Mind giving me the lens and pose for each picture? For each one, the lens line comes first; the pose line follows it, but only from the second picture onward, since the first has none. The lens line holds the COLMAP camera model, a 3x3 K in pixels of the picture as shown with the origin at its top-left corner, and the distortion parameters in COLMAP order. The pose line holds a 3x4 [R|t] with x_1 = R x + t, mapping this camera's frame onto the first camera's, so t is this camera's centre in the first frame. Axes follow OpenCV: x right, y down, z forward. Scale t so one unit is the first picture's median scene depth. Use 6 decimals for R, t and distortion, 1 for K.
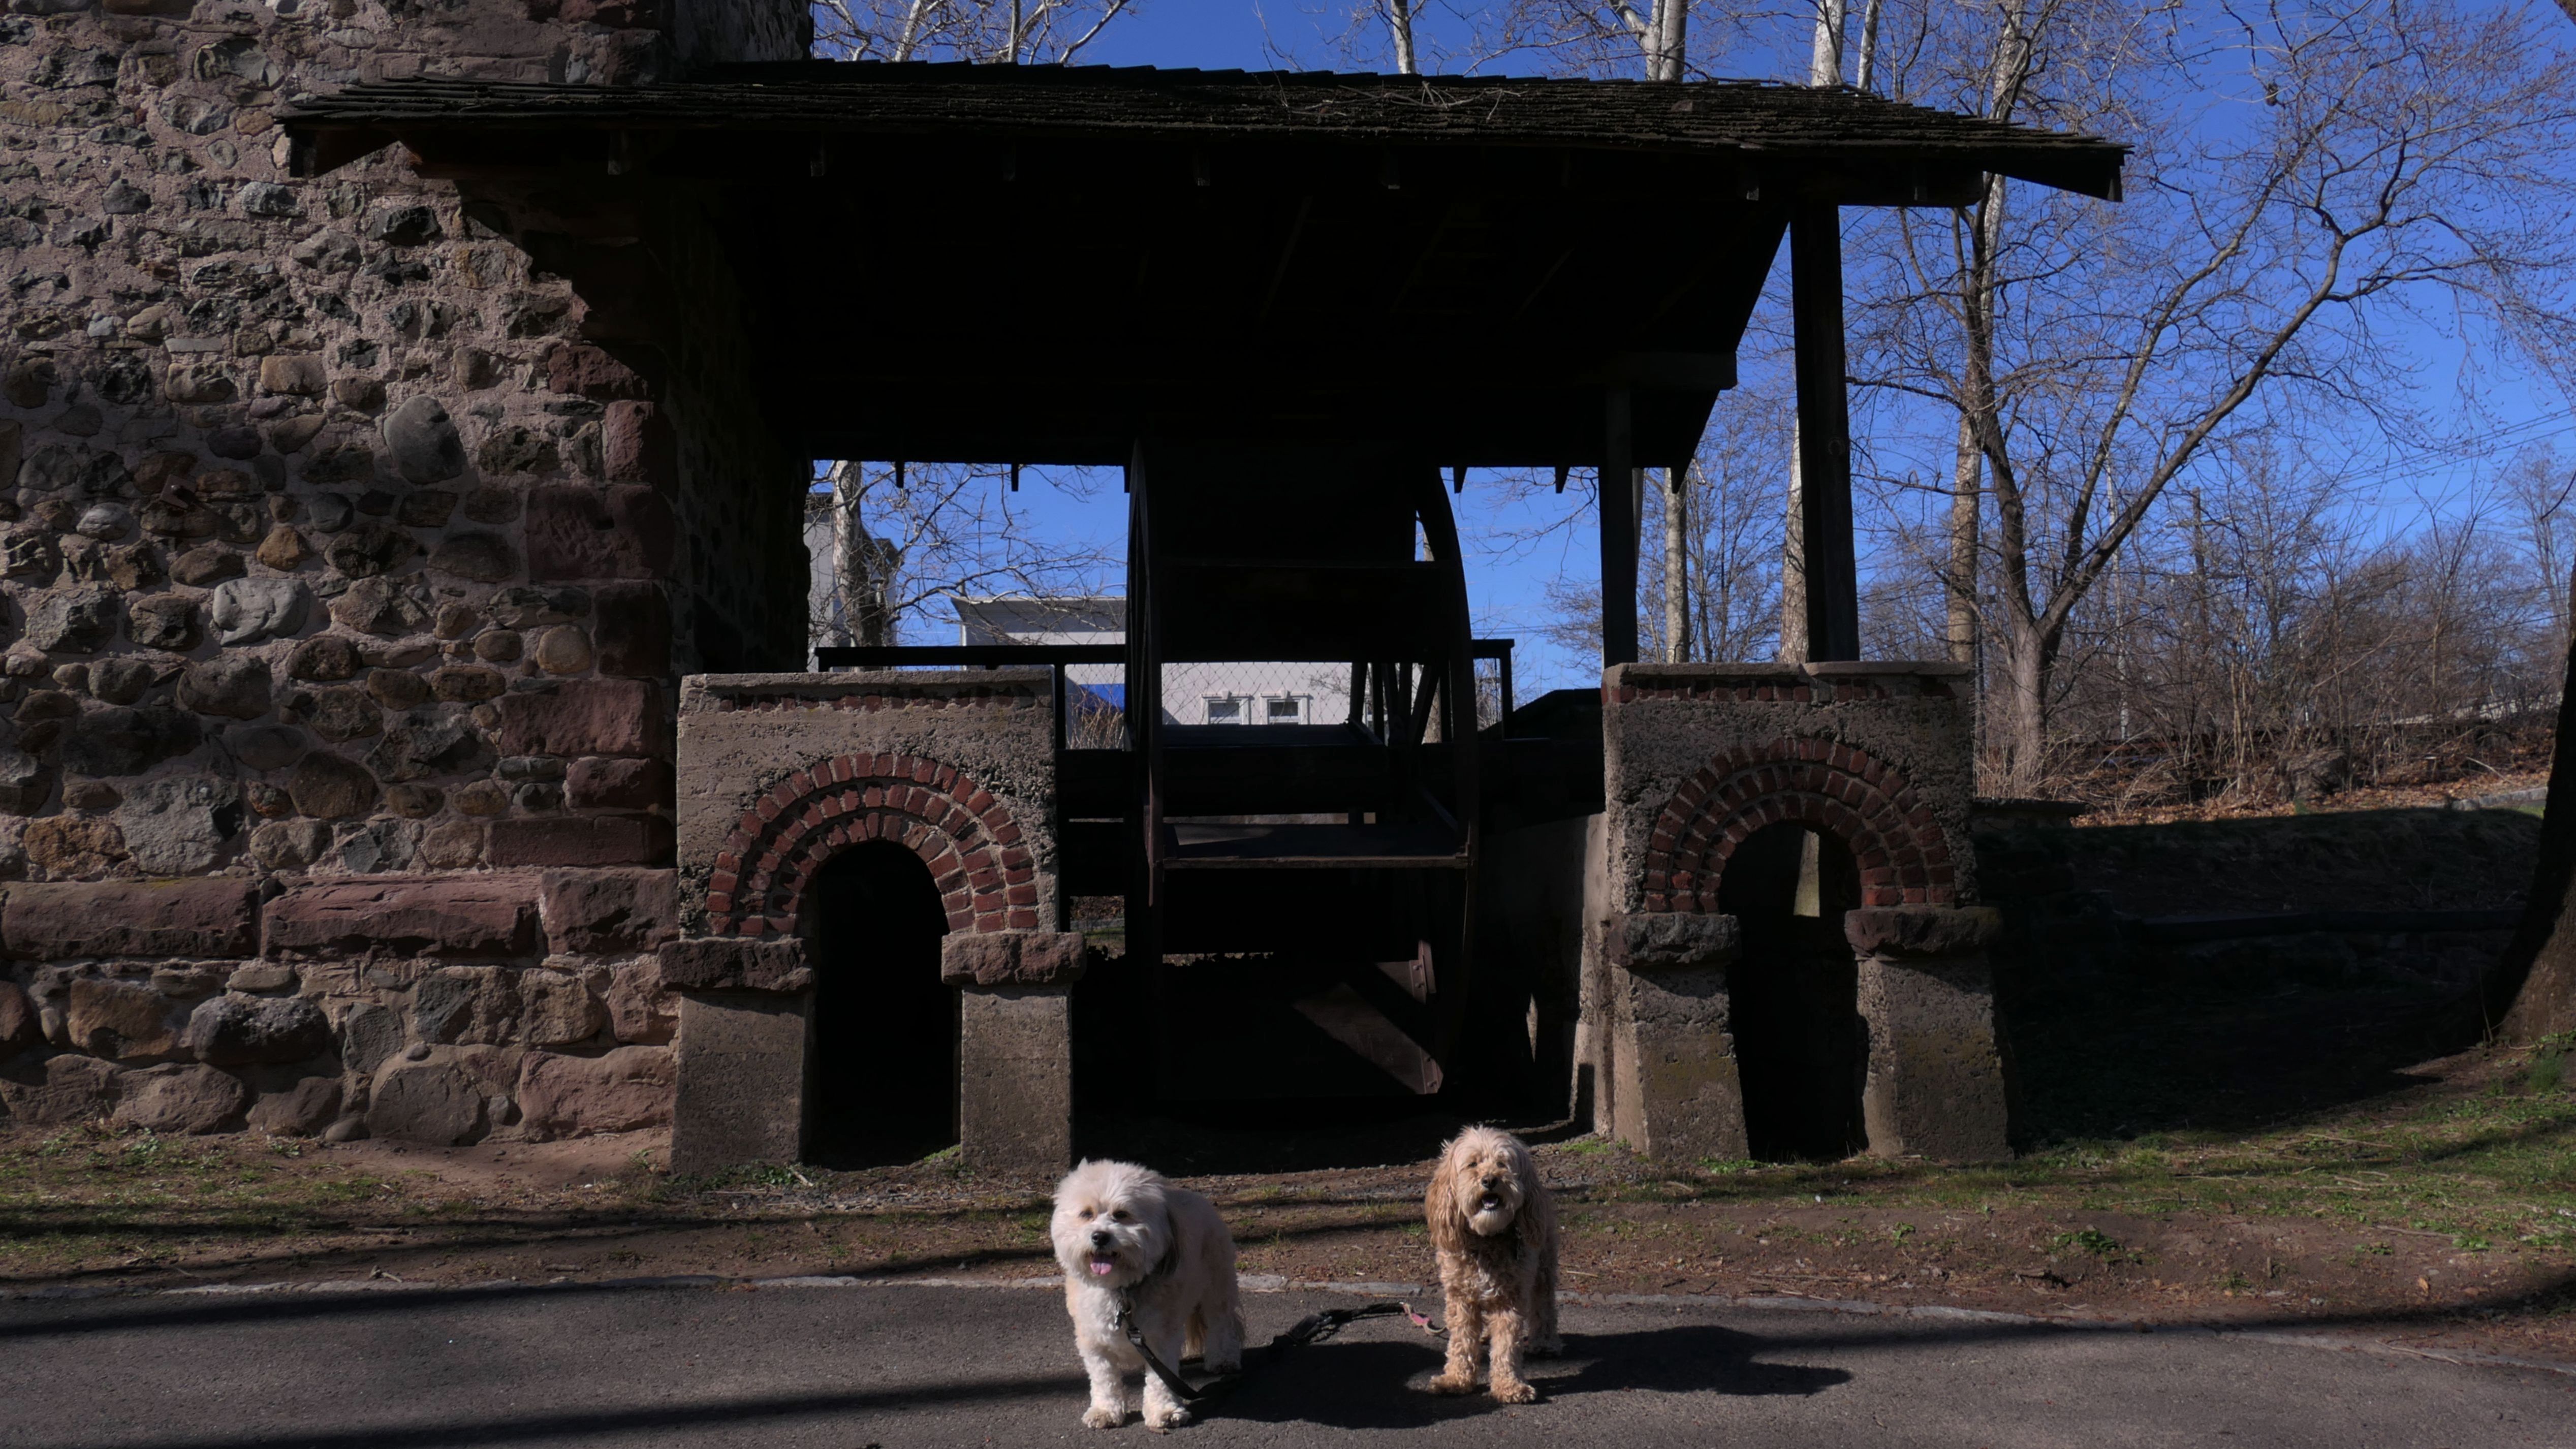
lens RADIAL K [[1942.5, 0, 1288.0], [0, 1942.5, 724.5], [0, 0, 1]] dist [-0.009453, -0.002602]
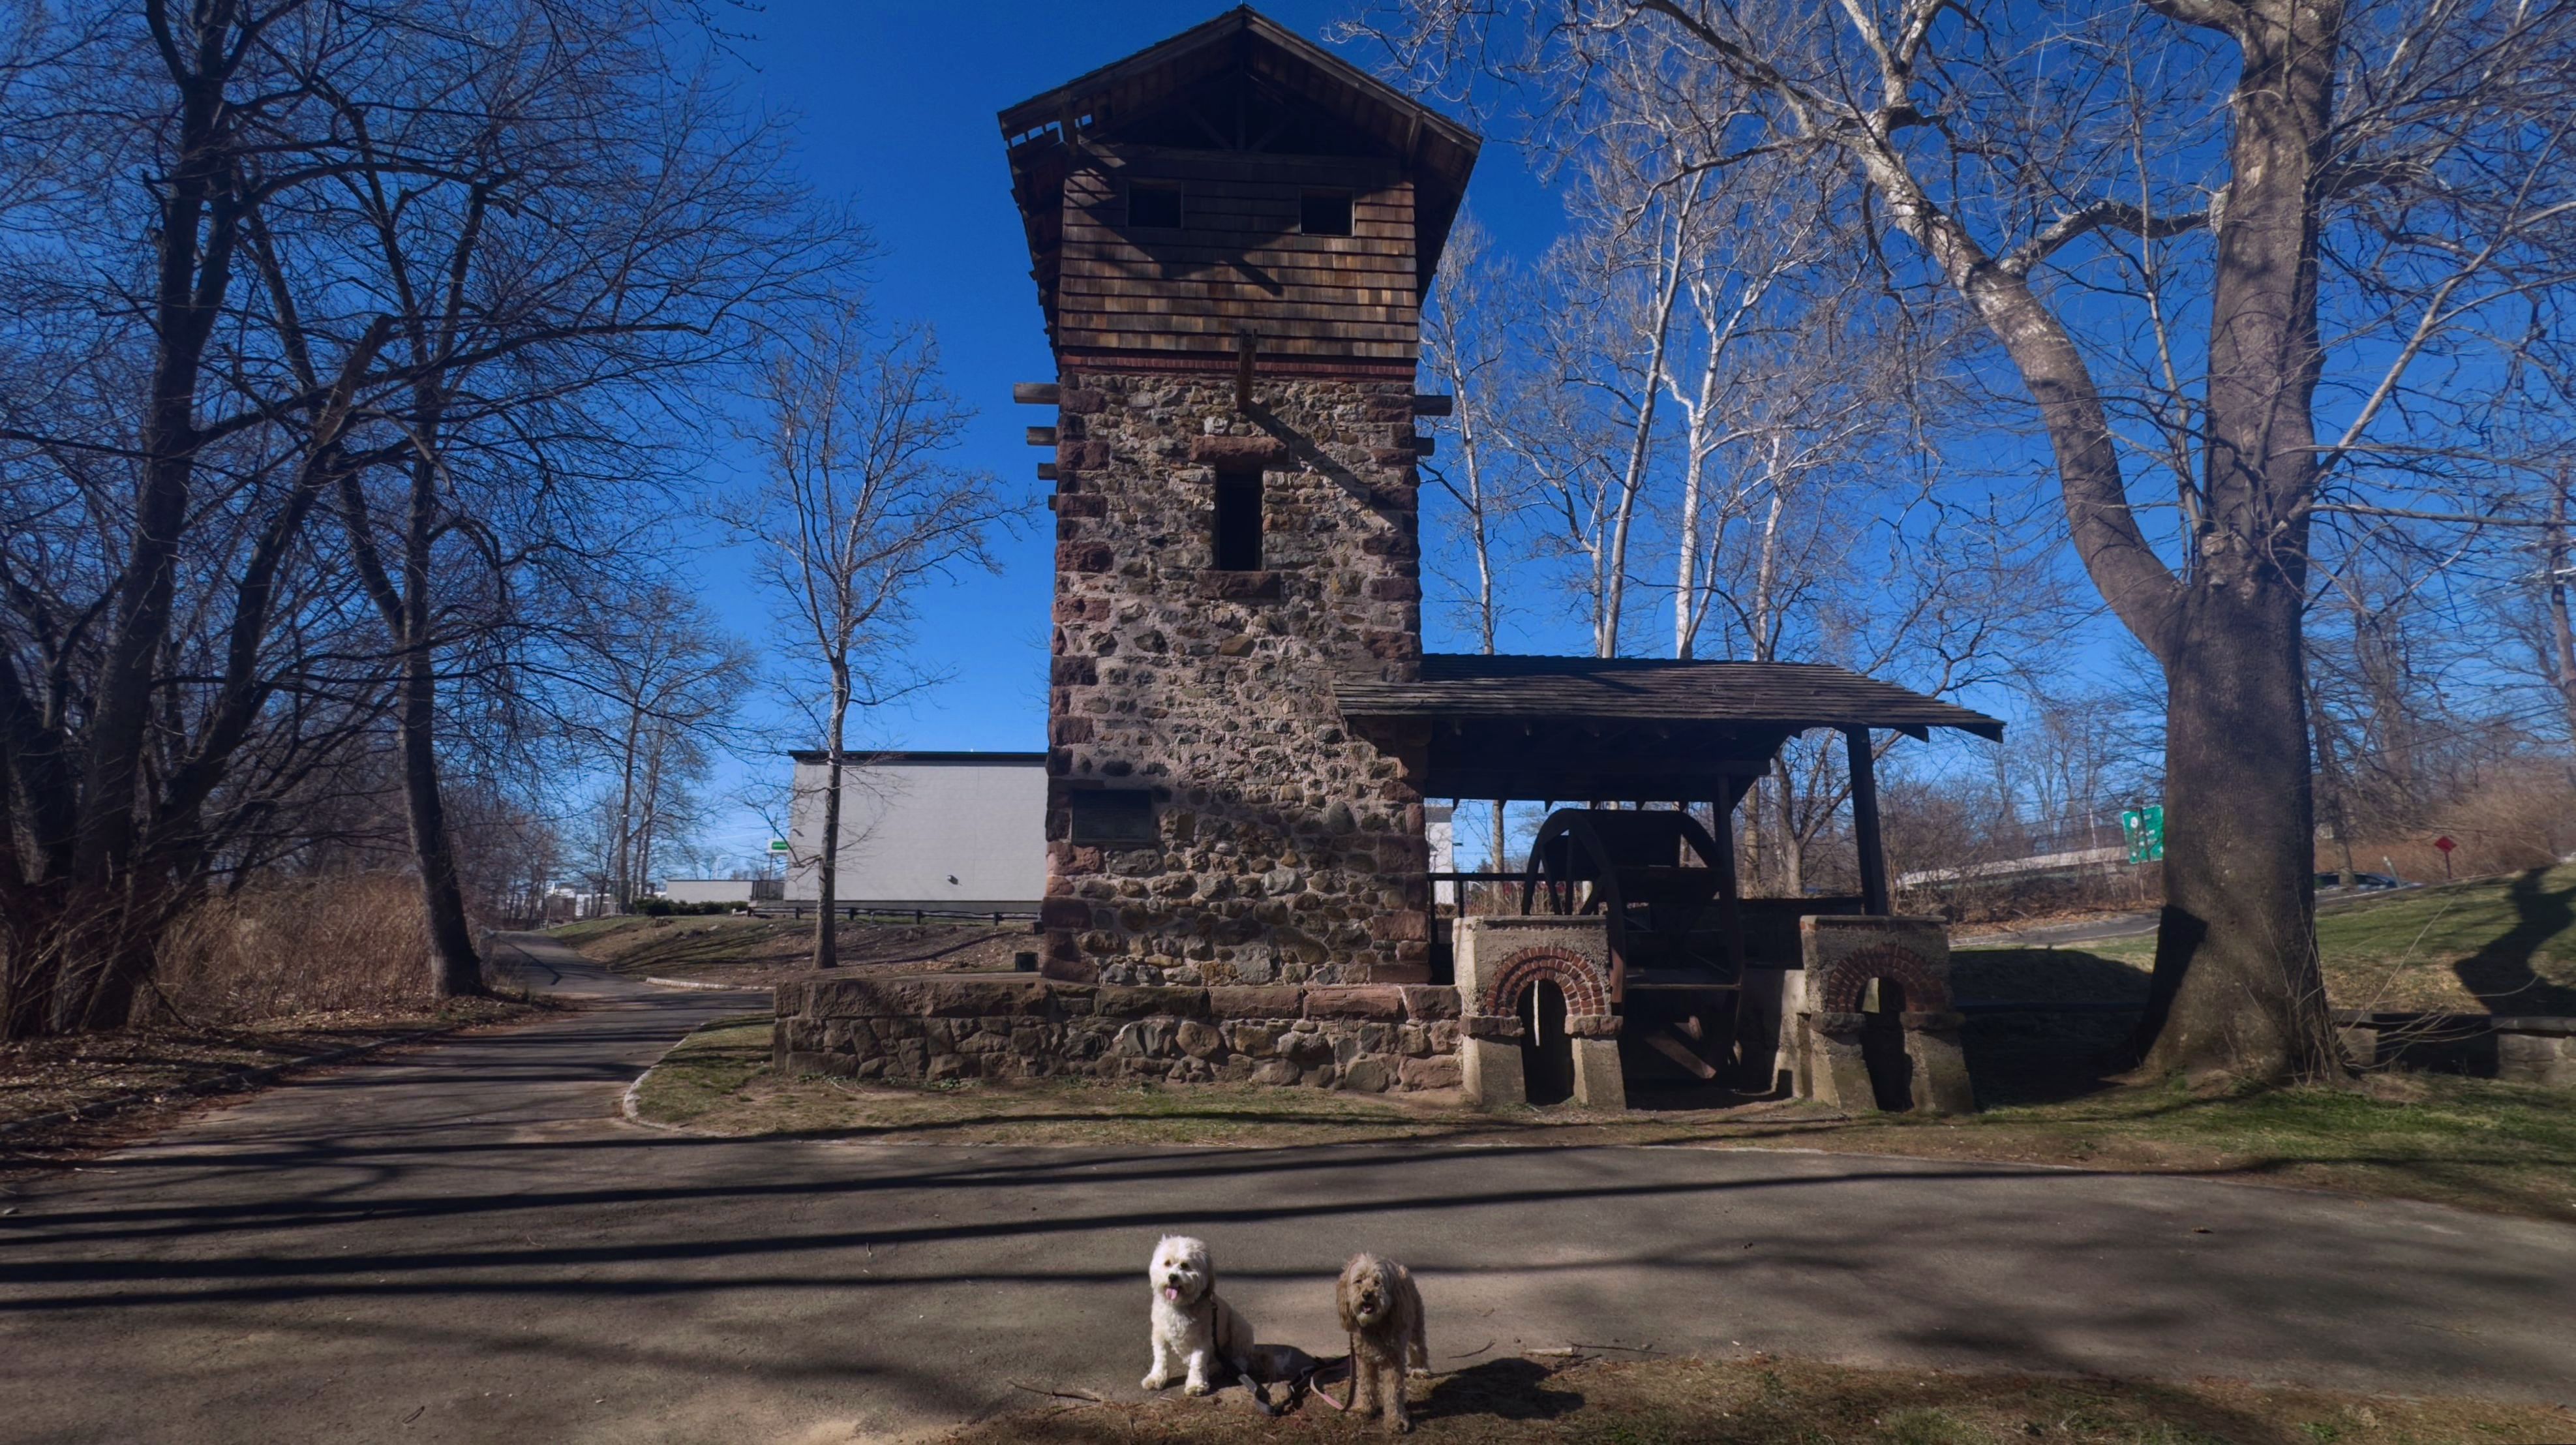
lens RADIAL K [[1014.7, 0, 1285.7], [0, 1014.7, 771.6], [0, 0, 1]] dist [0.000848, 0.000033]
pose [[0.999327, 0.014759, -0.033595, -0.484774], [-0.017551, 0.996280, -0.084371, -0.093583], [0.032225, 0.084904, 0.995868, -0.392587]]
